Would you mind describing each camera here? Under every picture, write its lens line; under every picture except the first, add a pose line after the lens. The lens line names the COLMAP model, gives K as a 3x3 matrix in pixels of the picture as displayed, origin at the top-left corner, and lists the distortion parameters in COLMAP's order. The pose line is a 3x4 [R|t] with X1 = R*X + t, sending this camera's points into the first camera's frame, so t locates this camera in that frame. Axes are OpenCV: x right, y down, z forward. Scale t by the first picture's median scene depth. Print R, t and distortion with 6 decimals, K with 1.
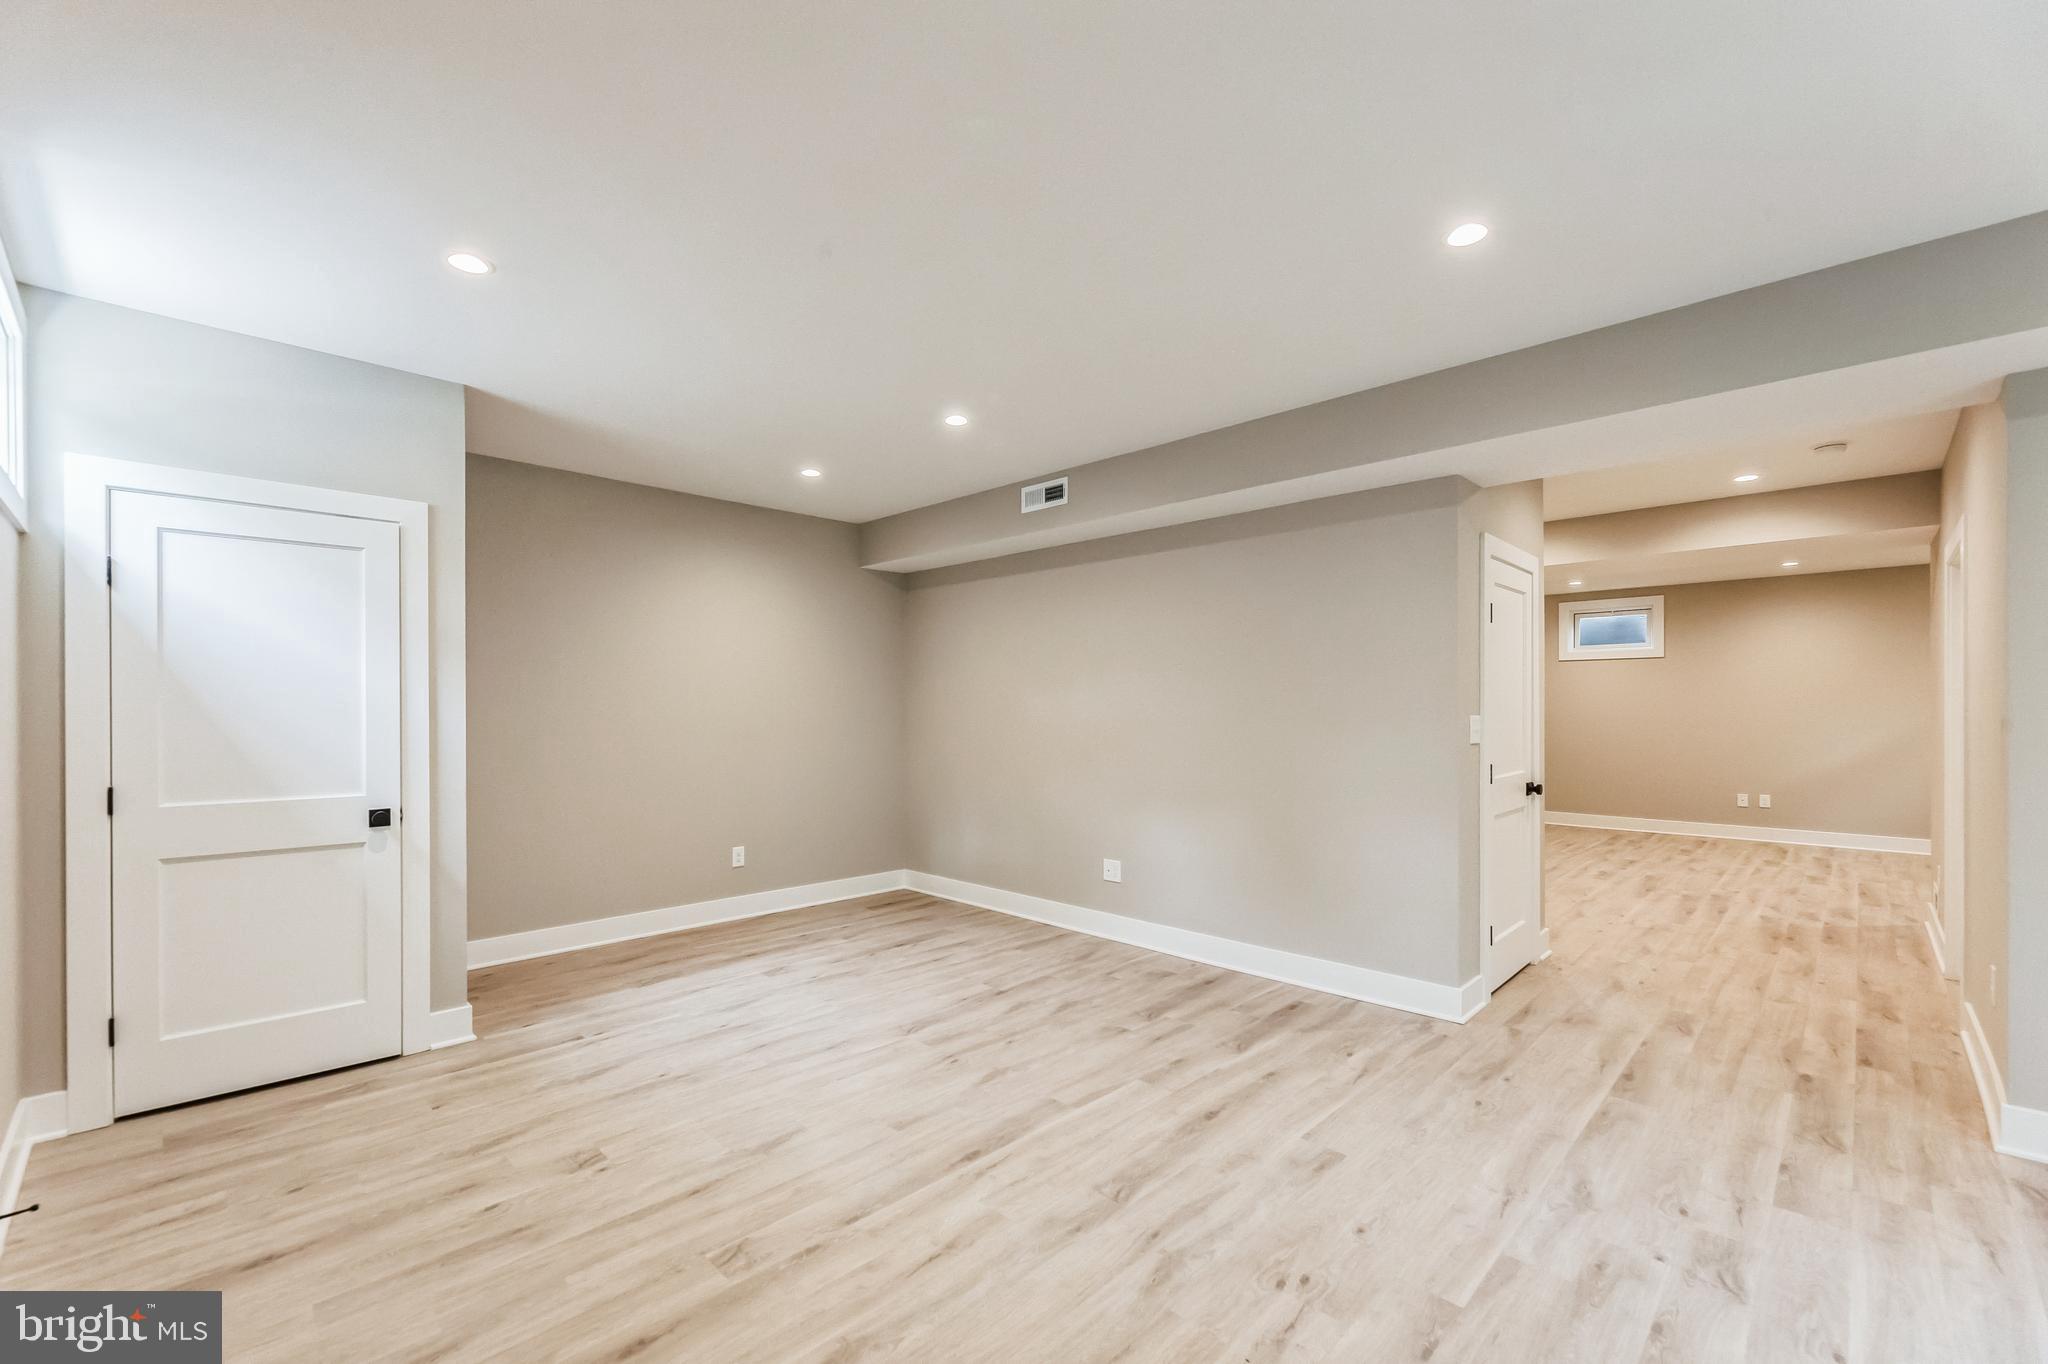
lens RADIAL K [[834.2, 0, 1043.7], [0, 834.2, 708.9], [0, 0, 1]] dist [-0.001790, 0.000766]
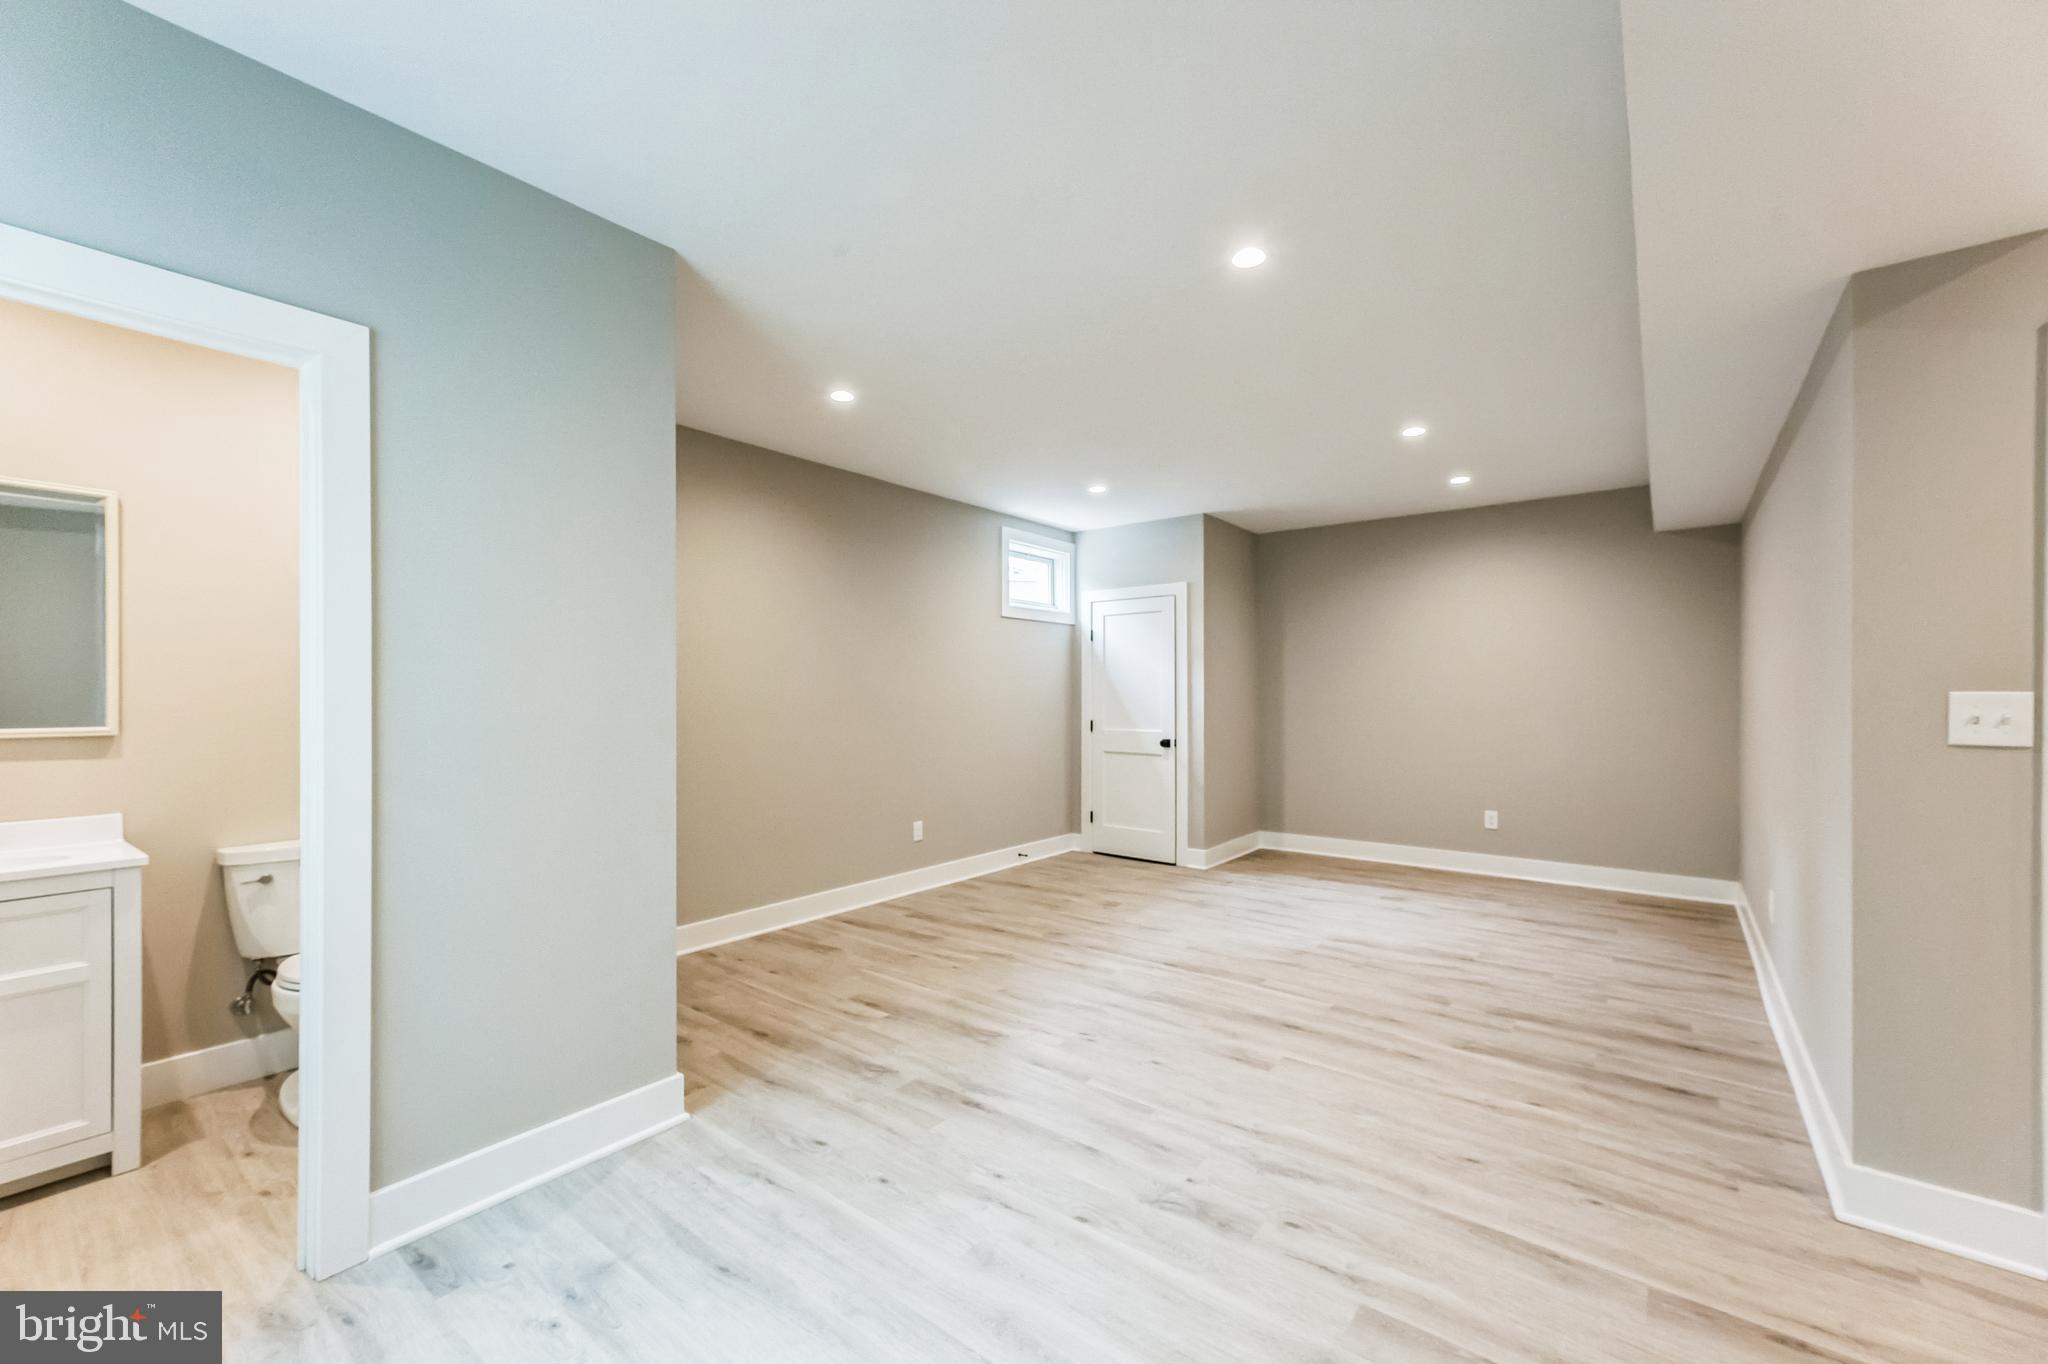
lens RADIAL K [[834.2, 0, 1028.1], [0, 834.2, 692.4], [0, 0, 1]] dist [-0.001790, 0.000766]
pose [[0.119230, -0.002118, -0.992864, 1.204023], [0.001867, 0.999996, -0.001909, 0.010825], [0.992865, -0.001626, 0.119234, 0.436831]]
